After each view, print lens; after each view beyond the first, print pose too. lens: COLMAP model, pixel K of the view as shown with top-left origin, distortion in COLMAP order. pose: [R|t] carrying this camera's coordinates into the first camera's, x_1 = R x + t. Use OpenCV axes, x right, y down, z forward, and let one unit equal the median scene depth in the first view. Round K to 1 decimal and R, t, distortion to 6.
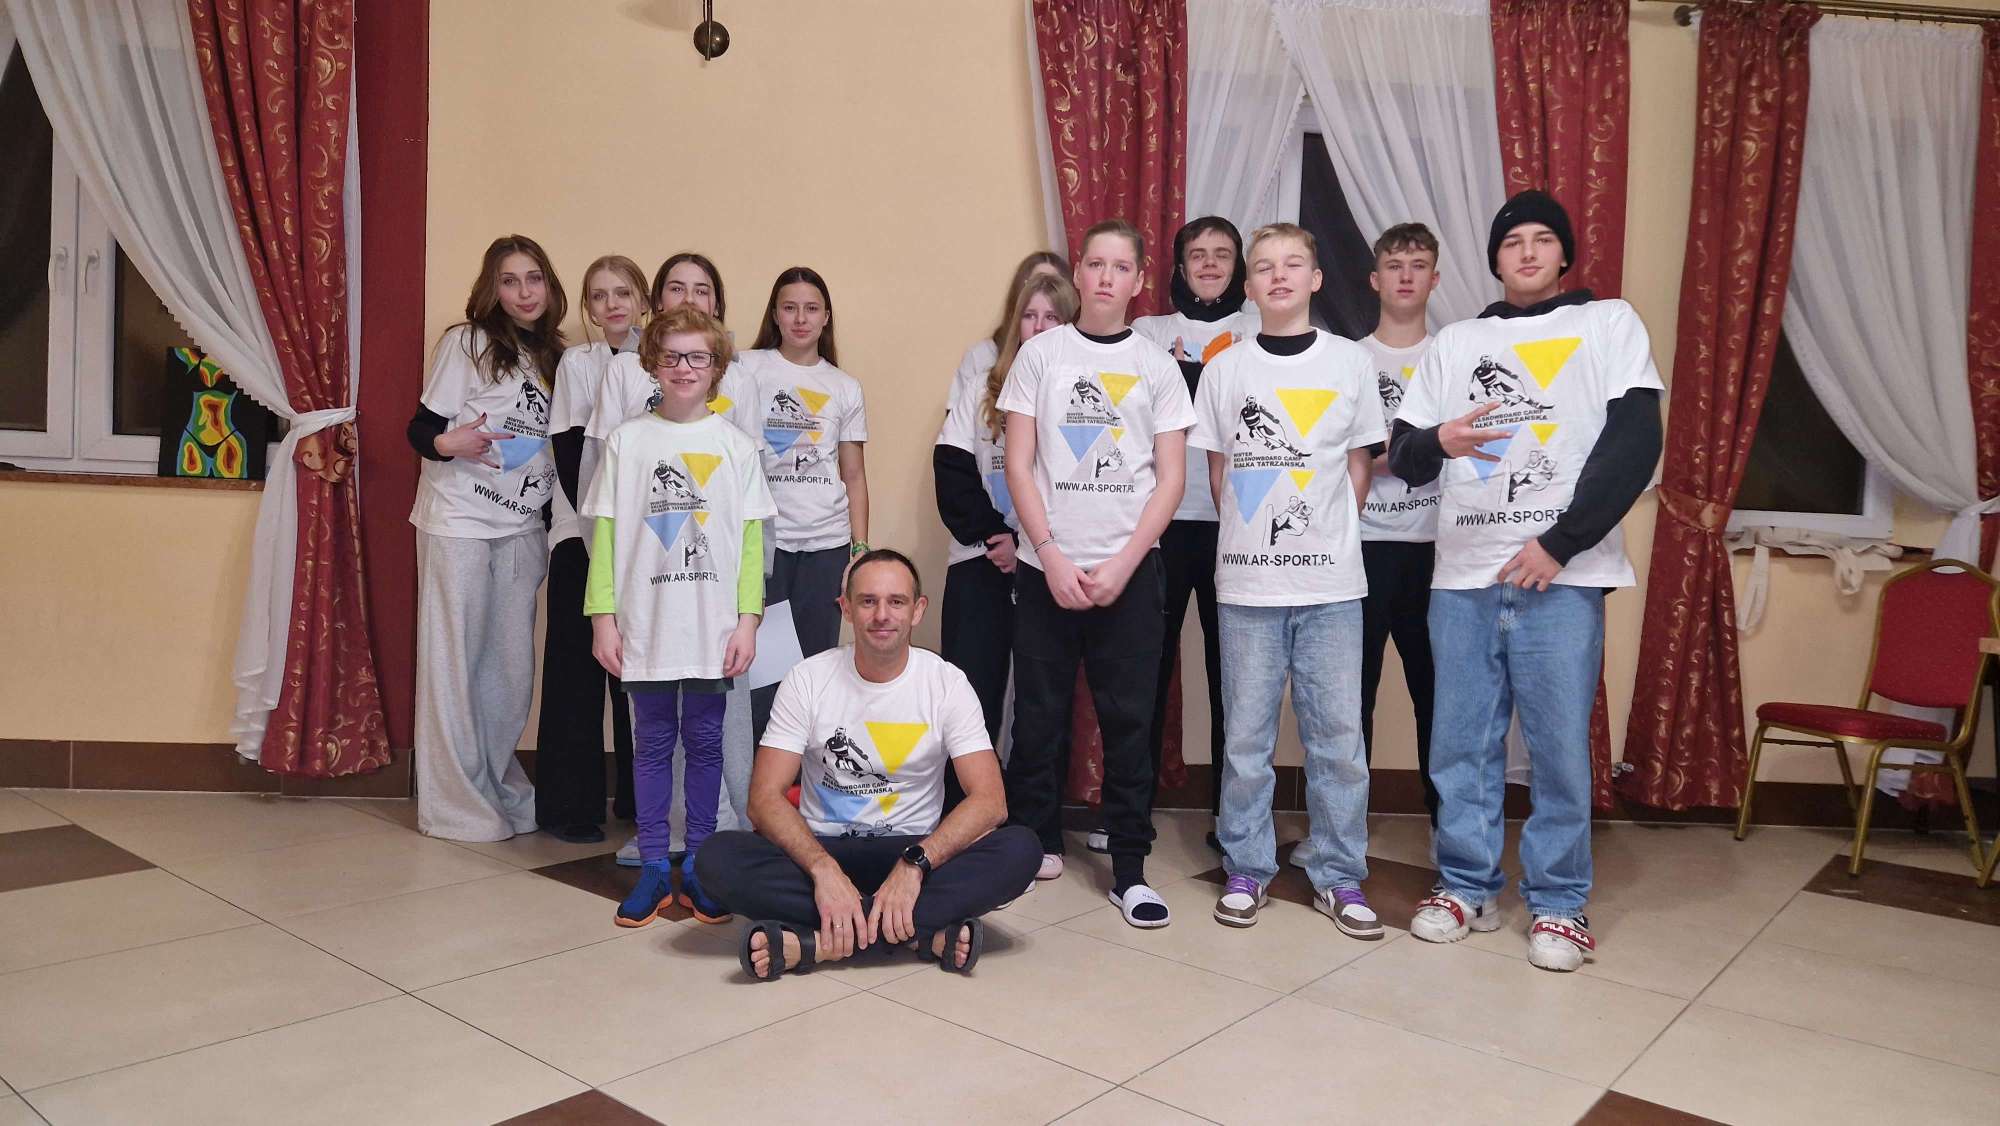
lens RADIAL K [[1366.3, 0, 1006.5], [0, 1366.3, 553.3], [0, 0, 1]] dist [0.080095, -0.060159]
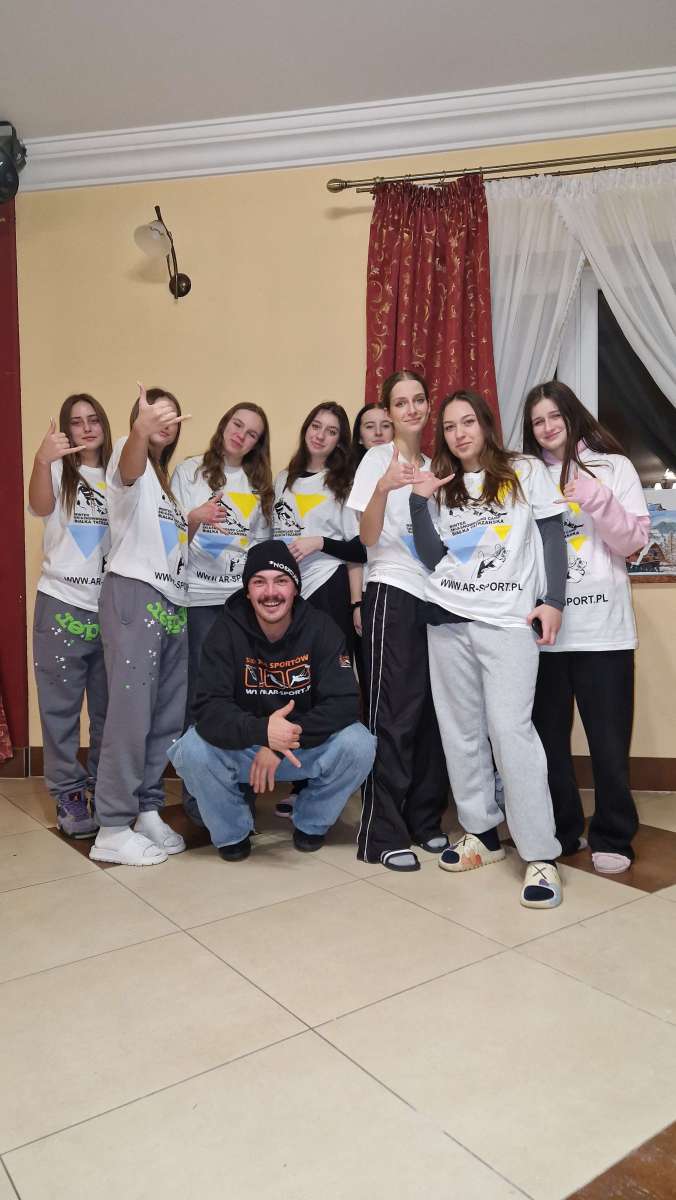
lens RADIAL K [[819.8, 0, 325.6], [0, 819.8, 594.3], [0, 0, 1]] dist [0.080095, -0.060159]
pose [[0.964727, -0.051692, -0.258129, 0.178058], [0.044051, 0.998405, -0.035301, 0.015272], [0.259542, 0.022686, 0.965465, 0.164707]]
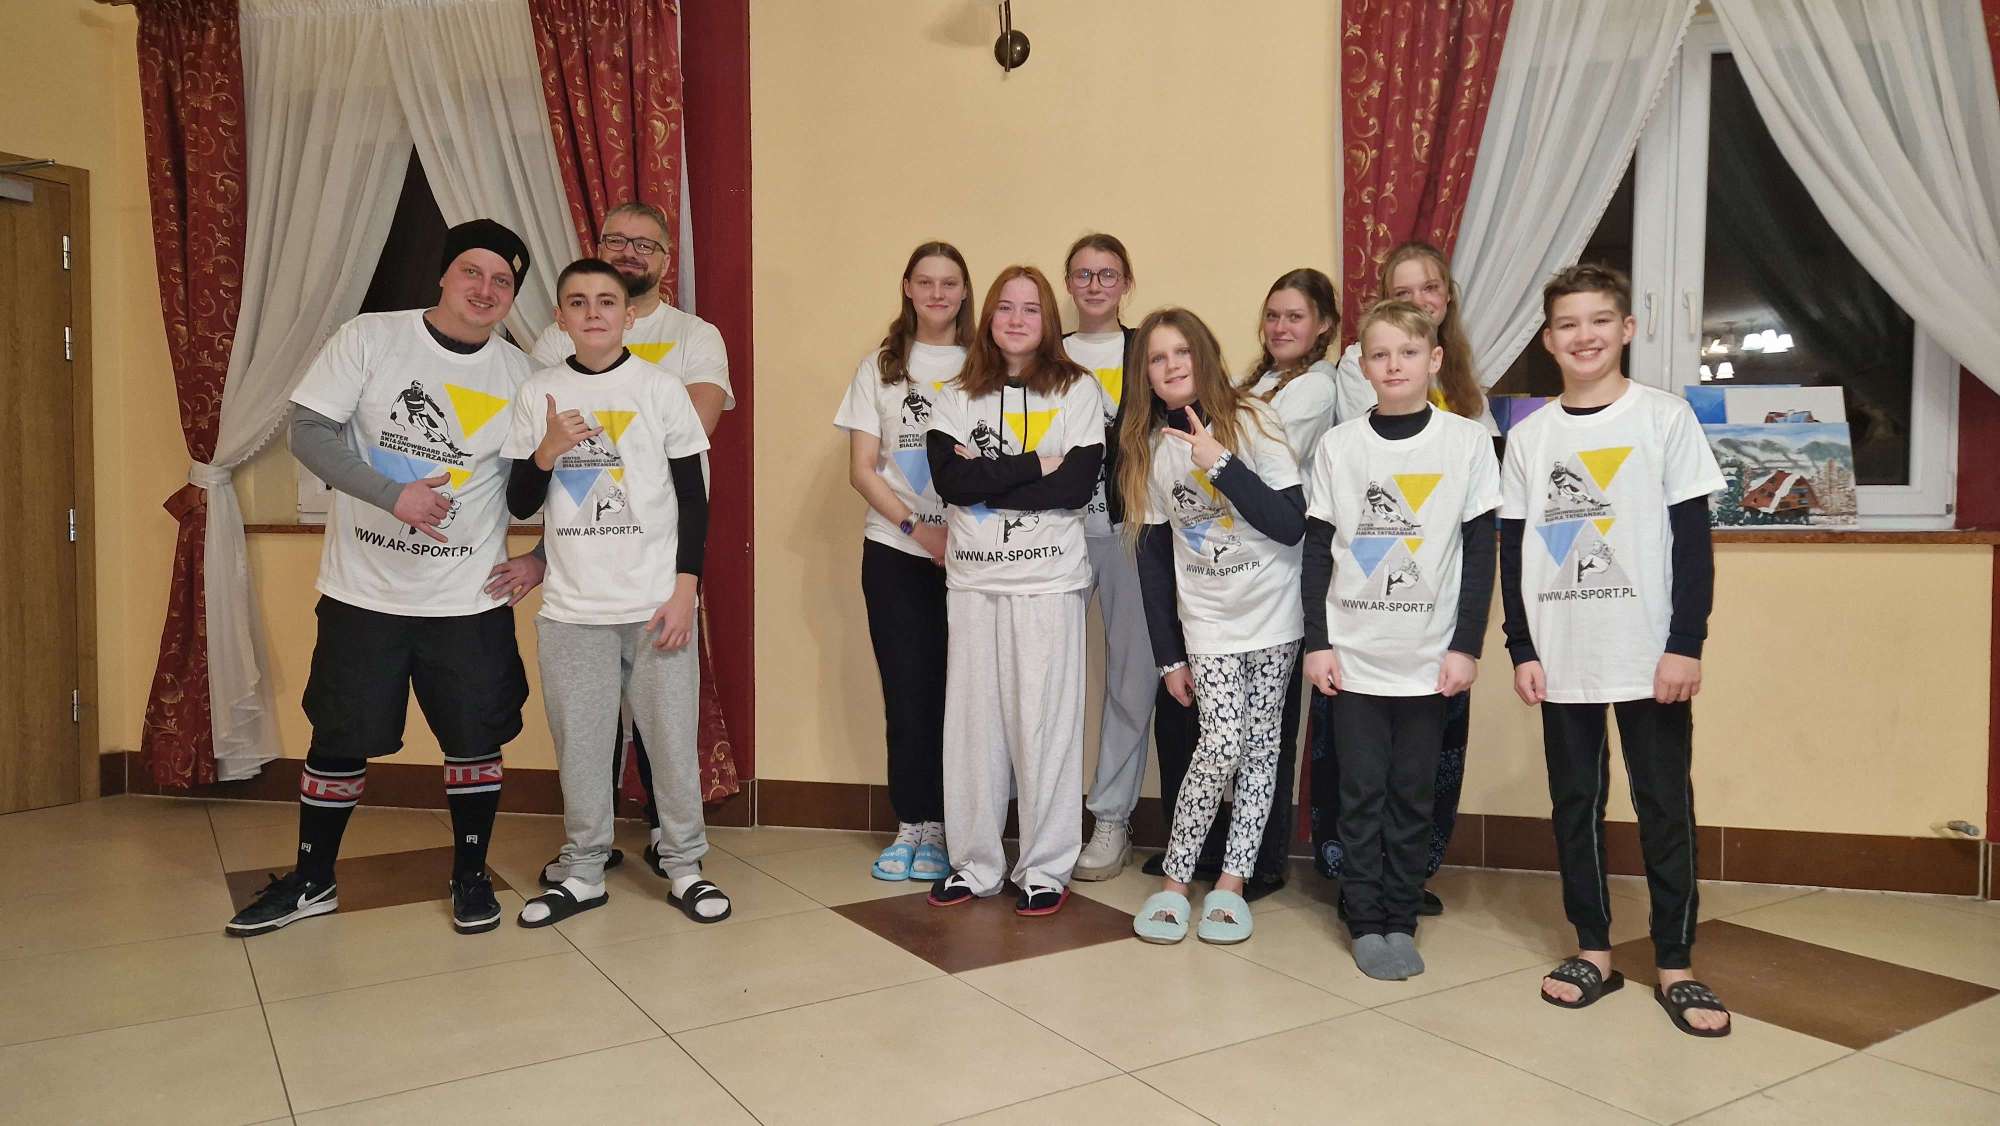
lens RADIAL K [[1366.3, 0, 999.0], [0, 1366.3, 573.0], [0, 0, 1]] dist [0.080095, -0.060159]
pose [[0.952045, -0.026512, -0.304806, 0.065033], [0.025402, 0.999648, -0.007606, 0.000126], [0.304900, -0.000502, 0.952384, 0.086665]]
